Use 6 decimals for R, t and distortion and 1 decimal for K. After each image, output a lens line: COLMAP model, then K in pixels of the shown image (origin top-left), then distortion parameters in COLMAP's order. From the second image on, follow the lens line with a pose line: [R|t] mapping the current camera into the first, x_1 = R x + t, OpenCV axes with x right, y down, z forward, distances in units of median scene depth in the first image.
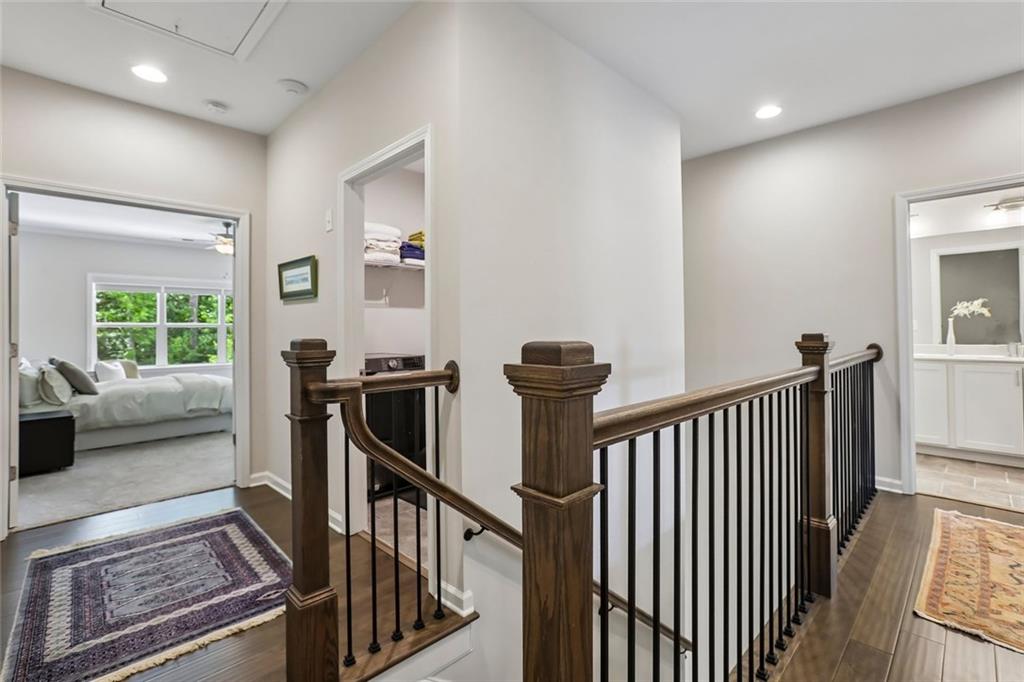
lens RADIAL K [[460.8, 0, 499.4], [0, 460.8, 325.8], [0, 0, 1]] dist [0.001480, 0.000059]
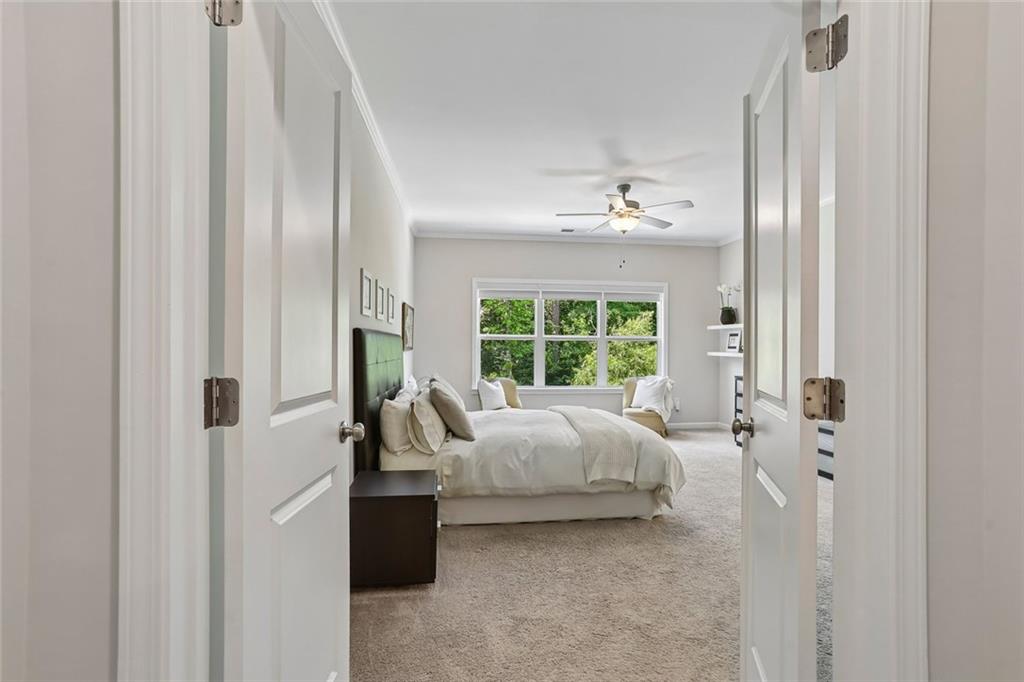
lens RADIAL K [[460.8, 0, 512.2], [0, 460.8, 342.5], [0, 0, 1]] dist [0.001480, 0.000059]
pose [[0.786419, 0.004837, -0.617675, -0.376860], [-0.002731, 0.999987, 0.004354, 0.005769], [0.617688, -0.001737, 0.786422, 0.462215]]
